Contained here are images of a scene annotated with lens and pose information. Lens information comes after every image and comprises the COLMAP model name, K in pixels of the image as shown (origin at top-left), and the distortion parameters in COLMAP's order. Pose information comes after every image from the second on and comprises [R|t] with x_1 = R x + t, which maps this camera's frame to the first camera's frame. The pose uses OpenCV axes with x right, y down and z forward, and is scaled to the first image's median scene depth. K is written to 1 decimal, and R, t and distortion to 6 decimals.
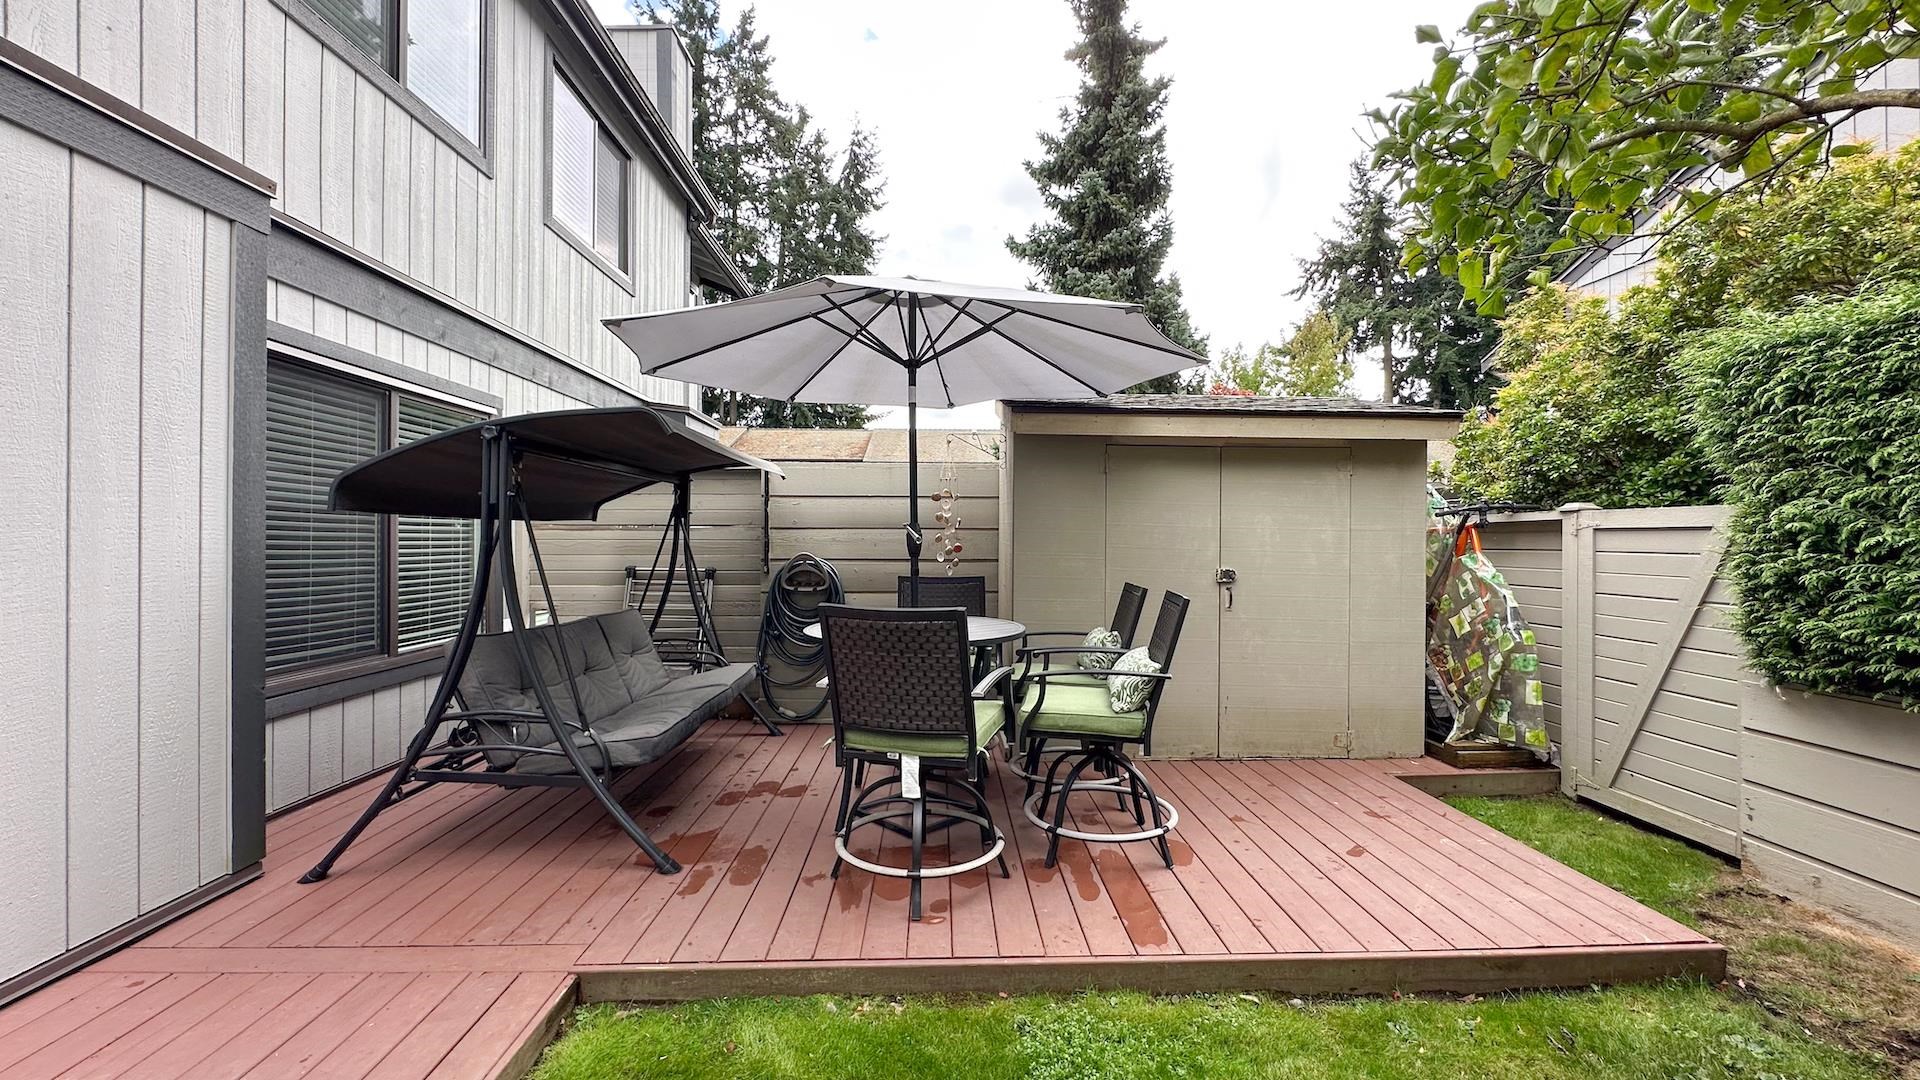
lens RADIAL K [[766.0, 0, 963.1], [0, 766.0, 543.1], [0, 0, 1]] dist [-0.003405, 0.000073]
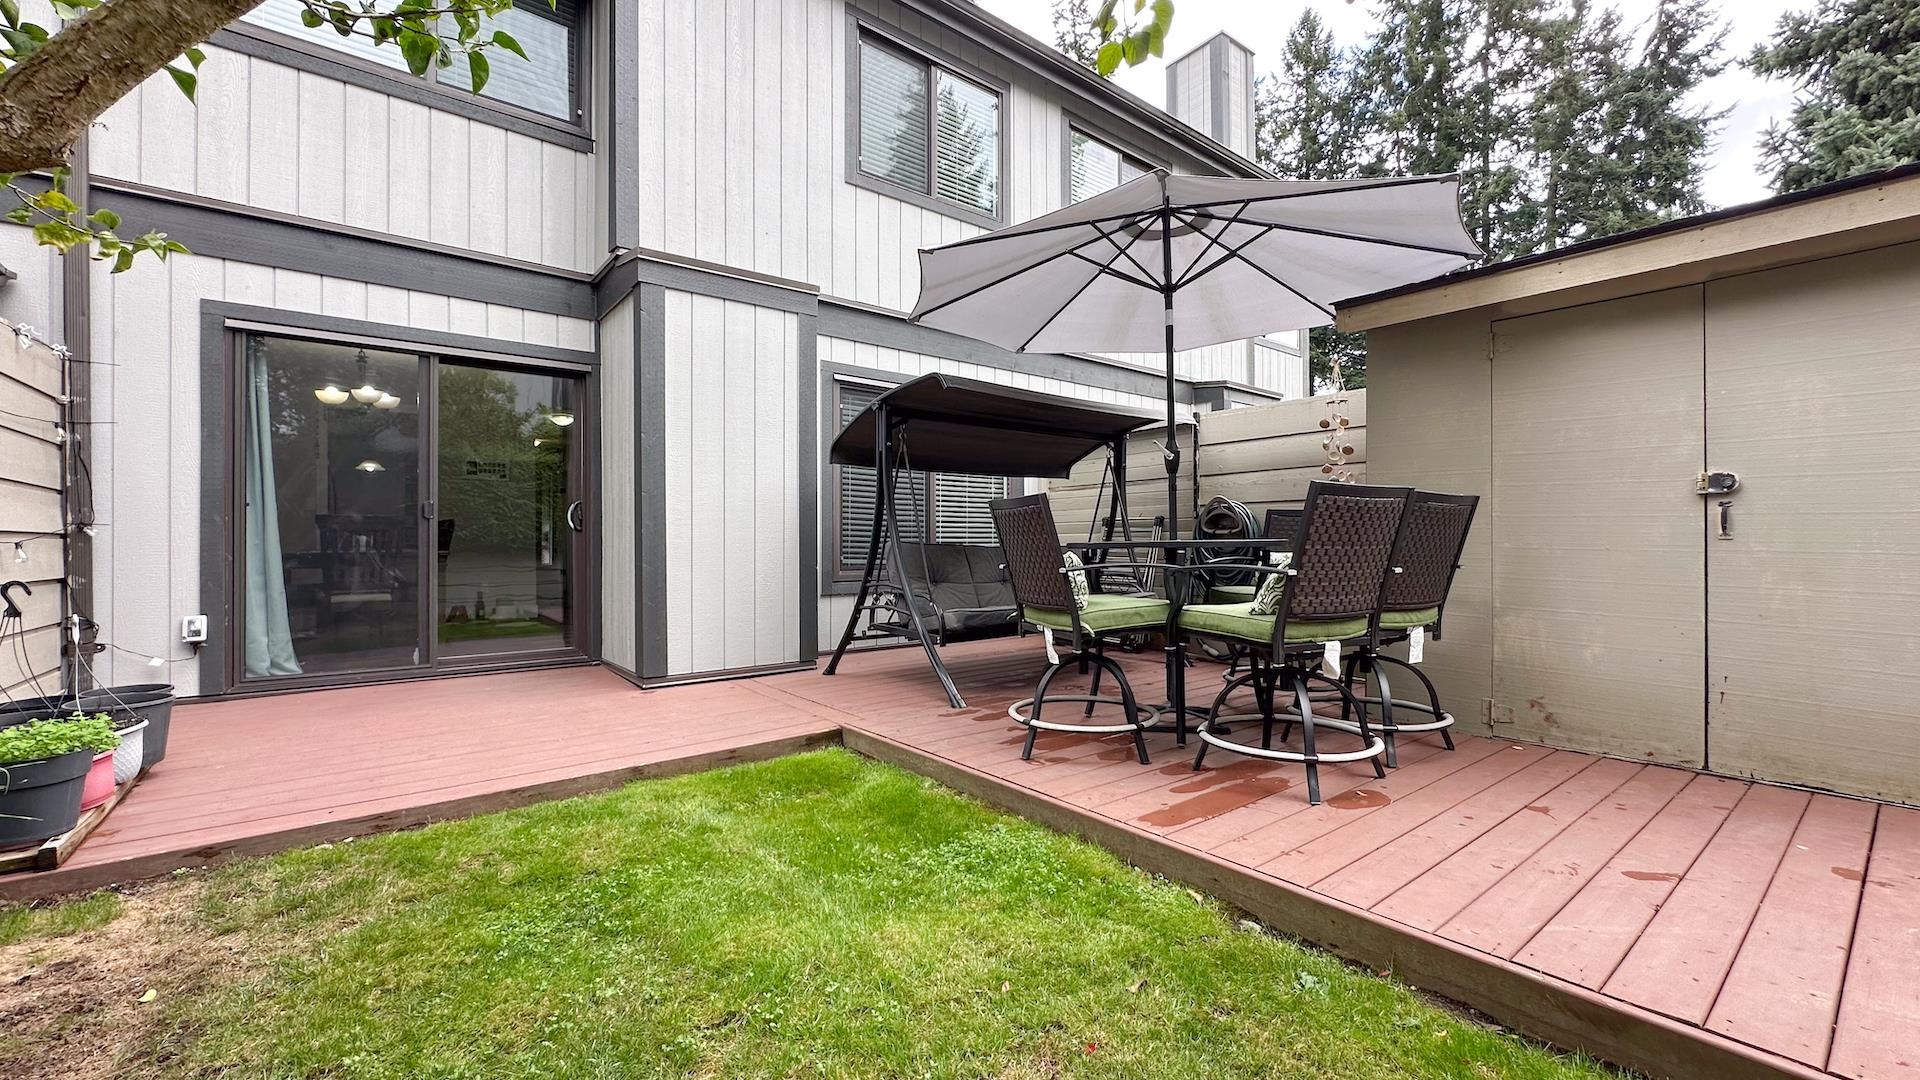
lens RADIAL K [[766.0, 0, 963.1], [0, 766.0, 543.1], [0, 0, 1]] dist [-0.003405, 0.000073]
pose [[0.594702, -0.006539, -0.803920, 0.470492], [0.001395, 0.999974, -0.007102, 0.093477], [0.803945, 0.003102, 0.594695, 0.122415]]
